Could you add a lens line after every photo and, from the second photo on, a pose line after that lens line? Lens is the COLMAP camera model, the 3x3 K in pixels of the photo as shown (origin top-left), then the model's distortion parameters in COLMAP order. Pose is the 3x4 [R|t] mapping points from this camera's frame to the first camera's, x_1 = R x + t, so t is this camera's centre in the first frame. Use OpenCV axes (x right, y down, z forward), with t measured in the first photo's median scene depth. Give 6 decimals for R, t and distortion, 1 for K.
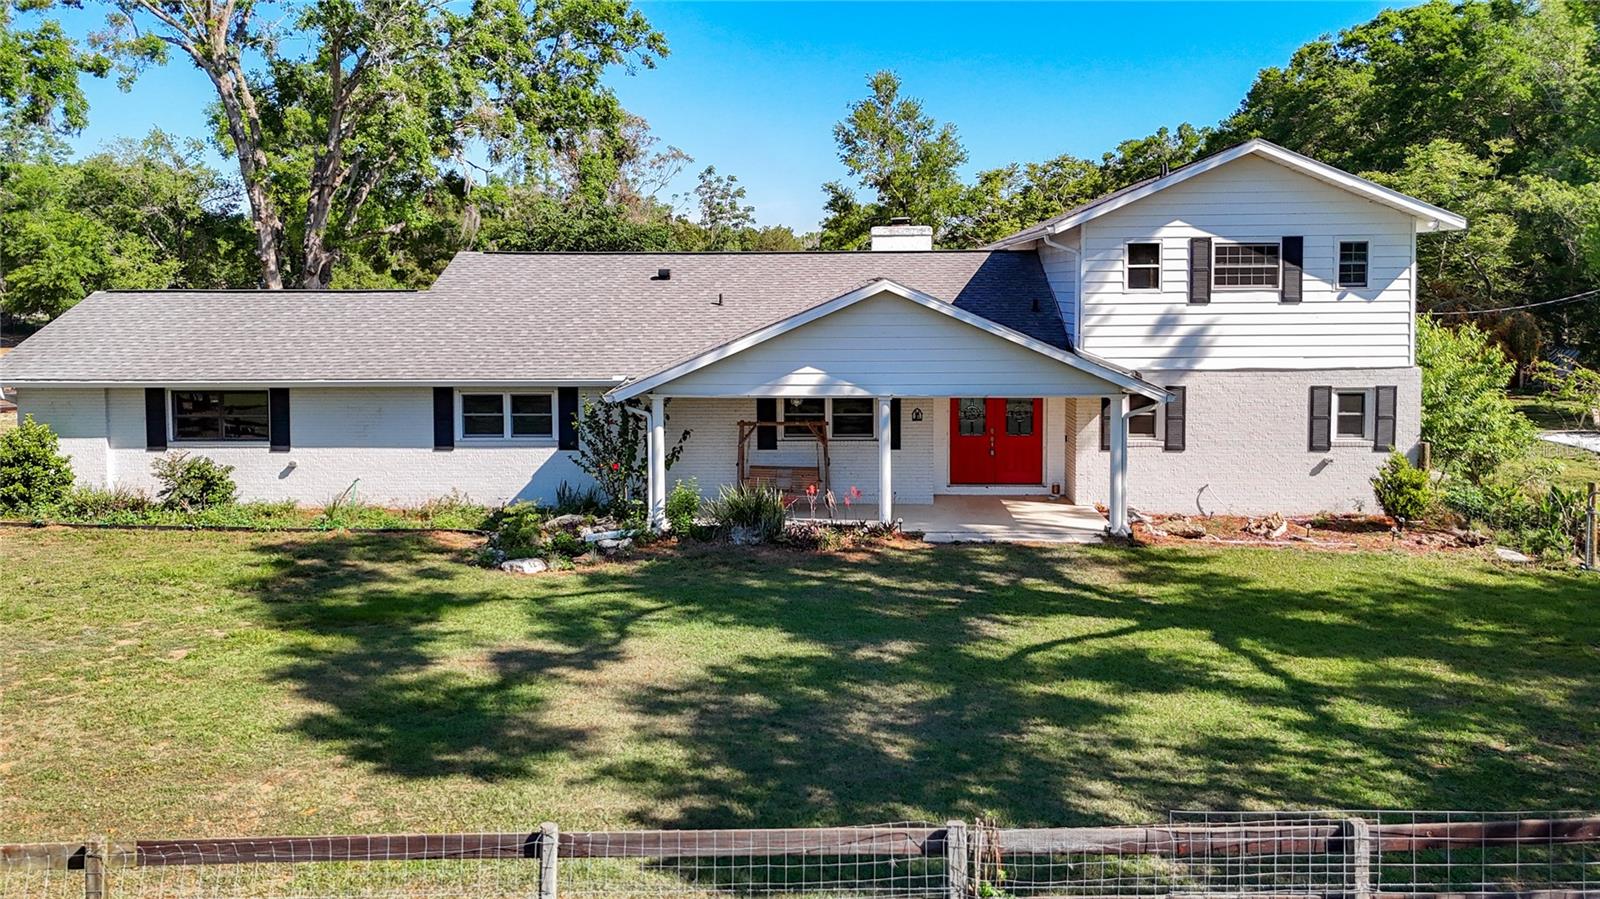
lens RADIAL K [[1200.5, 0, 797.0], [0, 1200.5, 515.2], [0, 0, 1]] dist [0.067131, -0.067367]
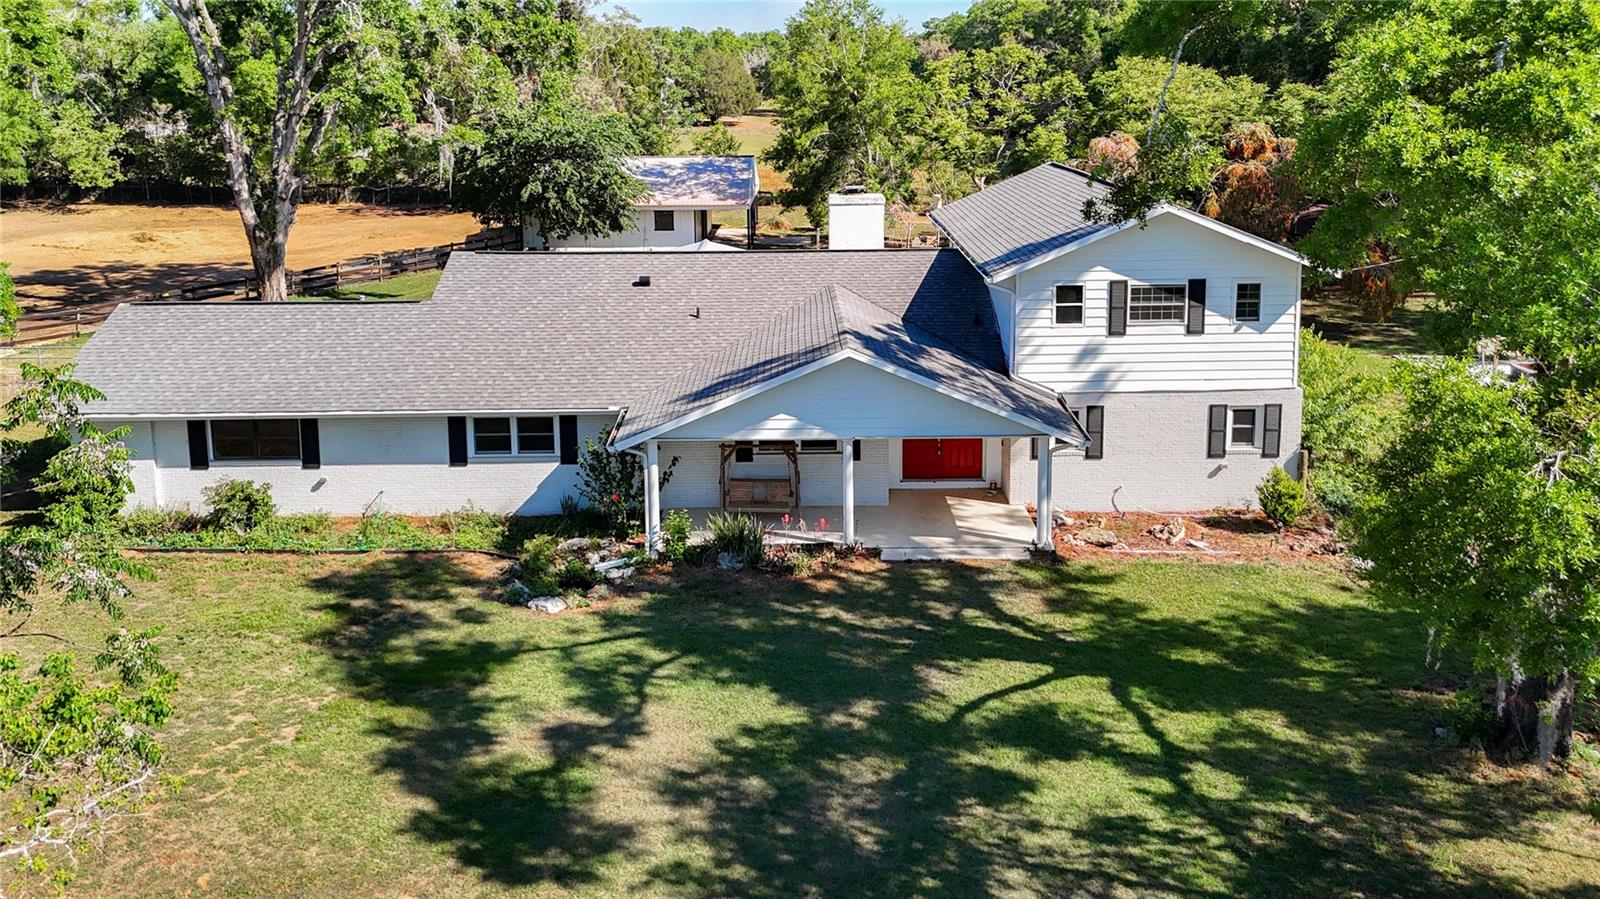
lens RADIAL K [[1200.5, 0, 800.0], [0, 1200.5, 467.2], [0, 0, 1]] dist [0.067131, -0.067367]
pose [[0.998885, -0.015905, 0.044458, -0.026144], [0.010338, 0.992383, 0.122757, -0.220906], [-0.046071, -0.122160, 0.991441, -0.163151]]
